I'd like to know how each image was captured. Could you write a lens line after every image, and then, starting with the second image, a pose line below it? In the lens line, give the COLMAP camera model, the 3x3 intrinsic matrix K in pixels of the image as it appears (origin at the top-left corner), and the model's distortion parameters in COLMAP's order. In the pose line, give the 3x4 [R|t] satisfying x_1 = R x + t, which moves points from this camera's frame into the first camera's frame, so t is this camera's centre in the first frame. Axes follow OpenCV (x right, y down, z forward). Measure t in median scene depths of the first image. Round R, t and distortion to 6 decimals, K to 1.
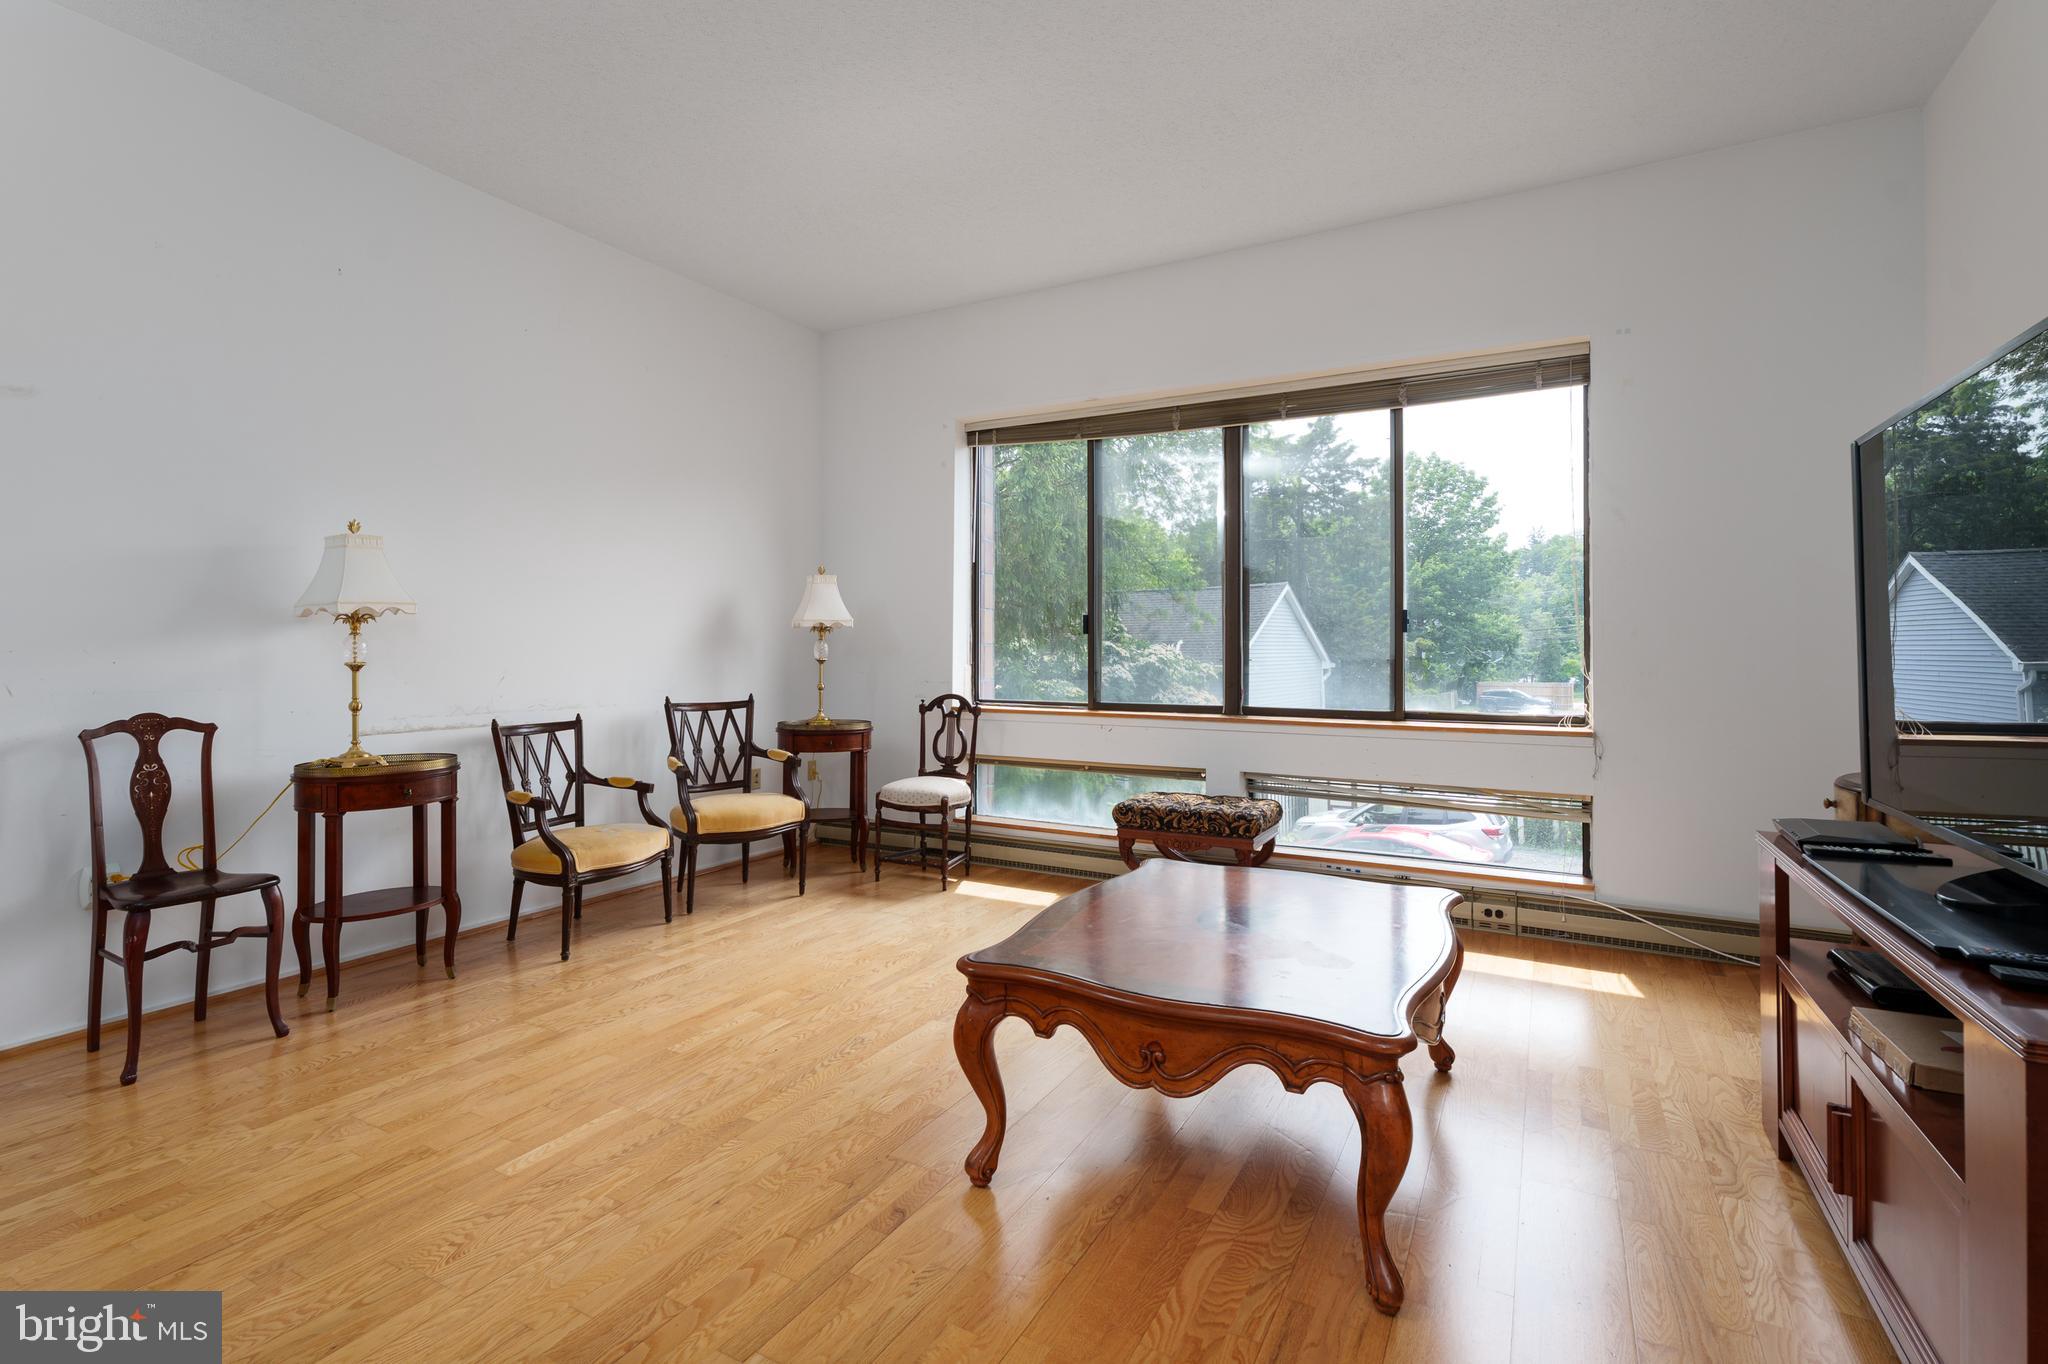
lens RADIAL K [[979.1, 0, 977.8], [0, 979.1, 643.6], [0, 0, 1]] dist [-0.001032, 0.001581]
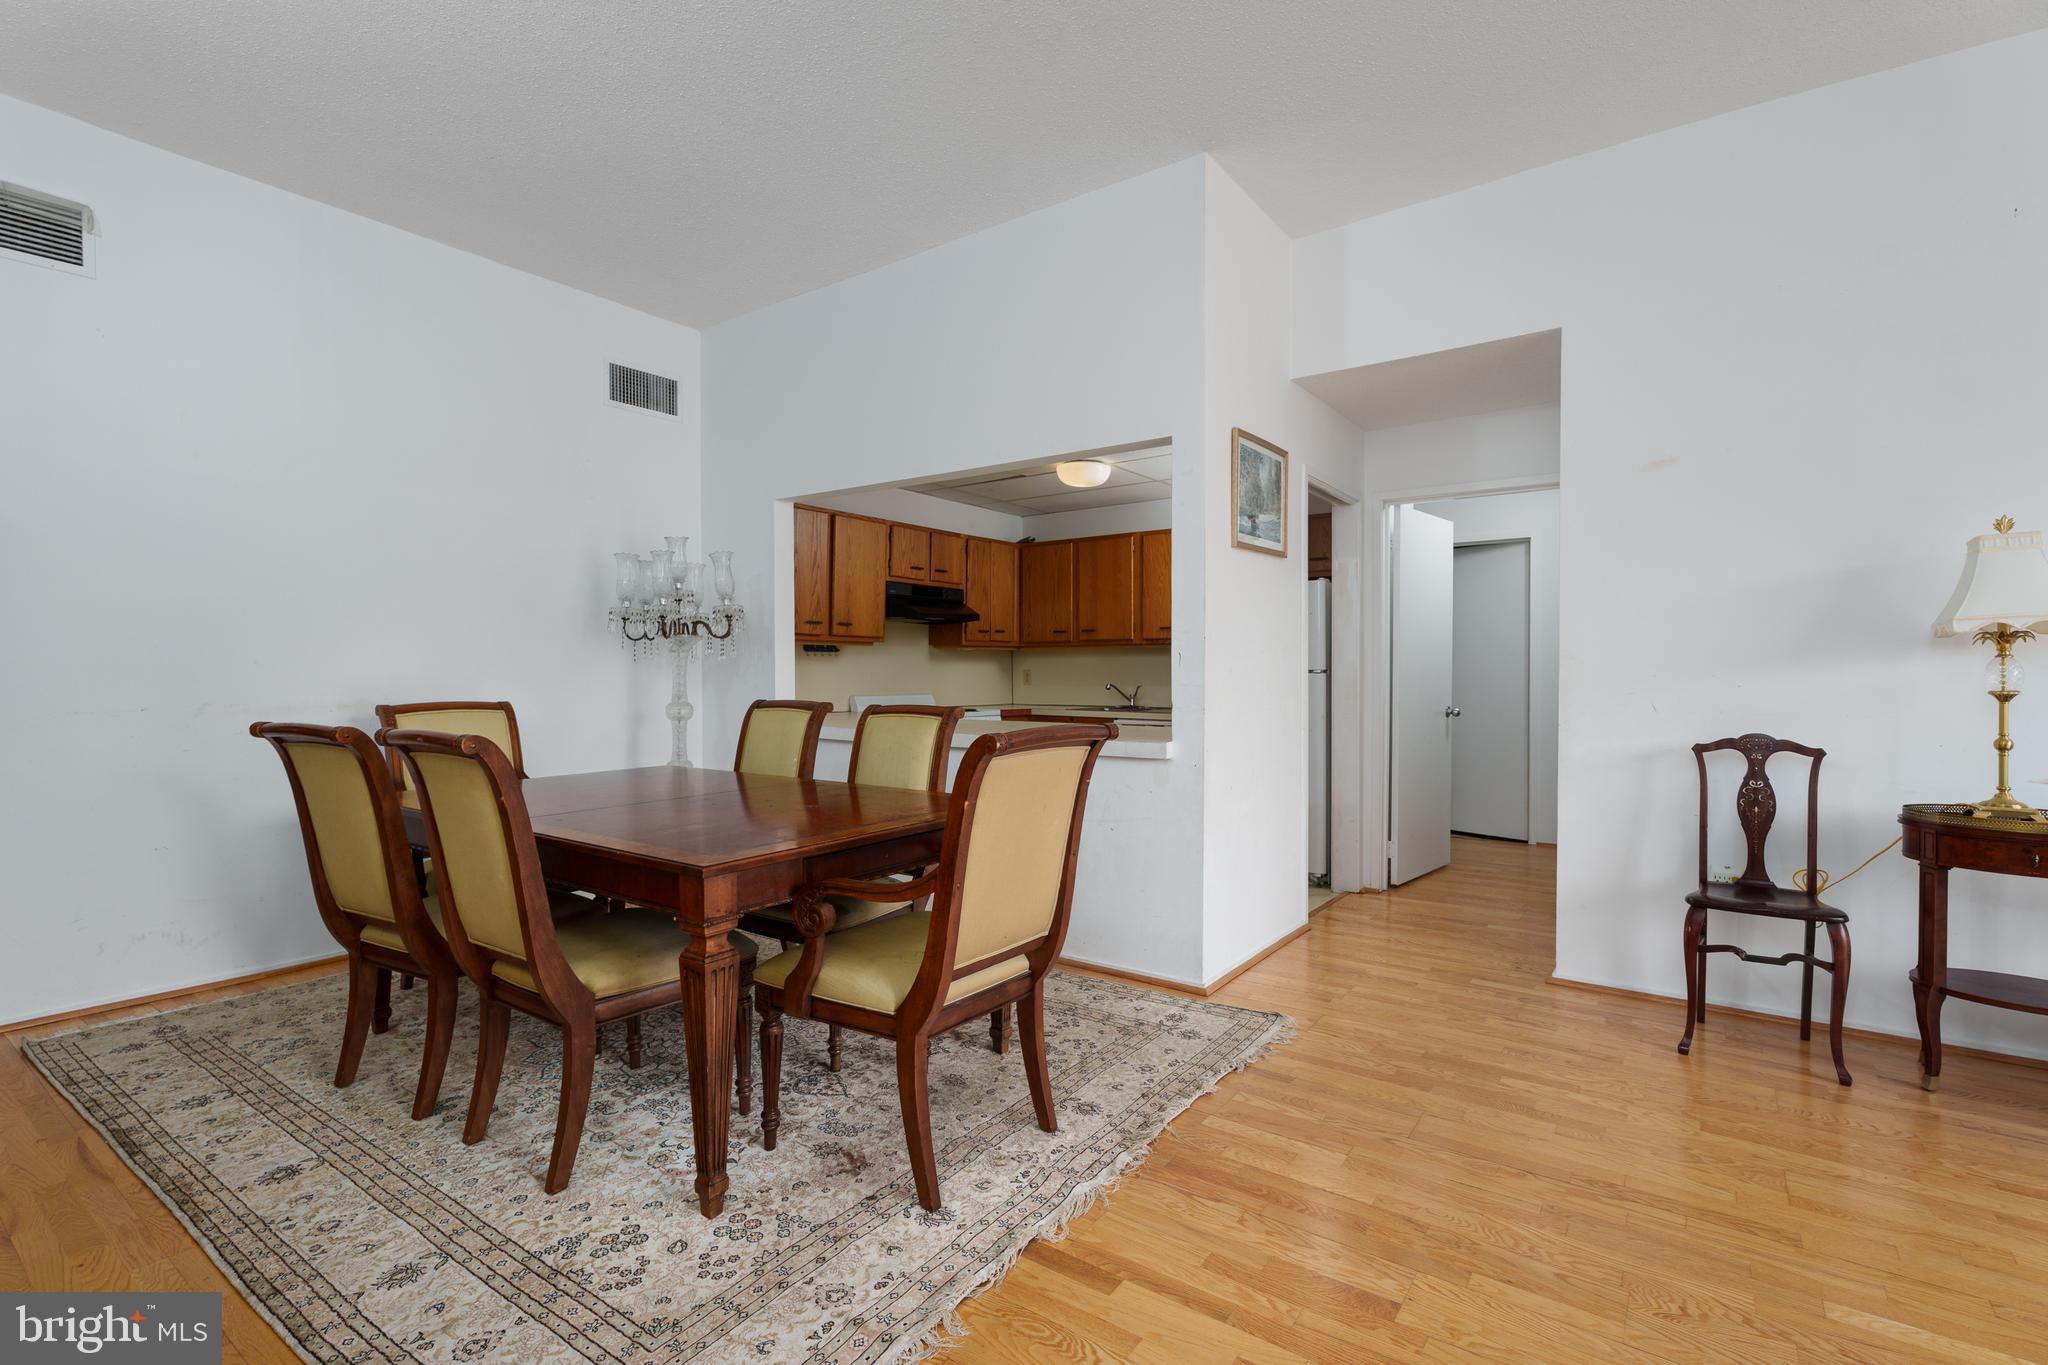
lens RADIAL K [[942.5, 0, 1003.1], [0, 942.5, 684.8], [0, 0, 1]] dist [-0.000775, 0.000076]
pose [[-0.111335, 0.012354, -0.993706, 0.193699], [0.004078, 0.999920, 0.011974, 0.001026], [0.993775, -0.002720, -0.111376, 0.207407]]
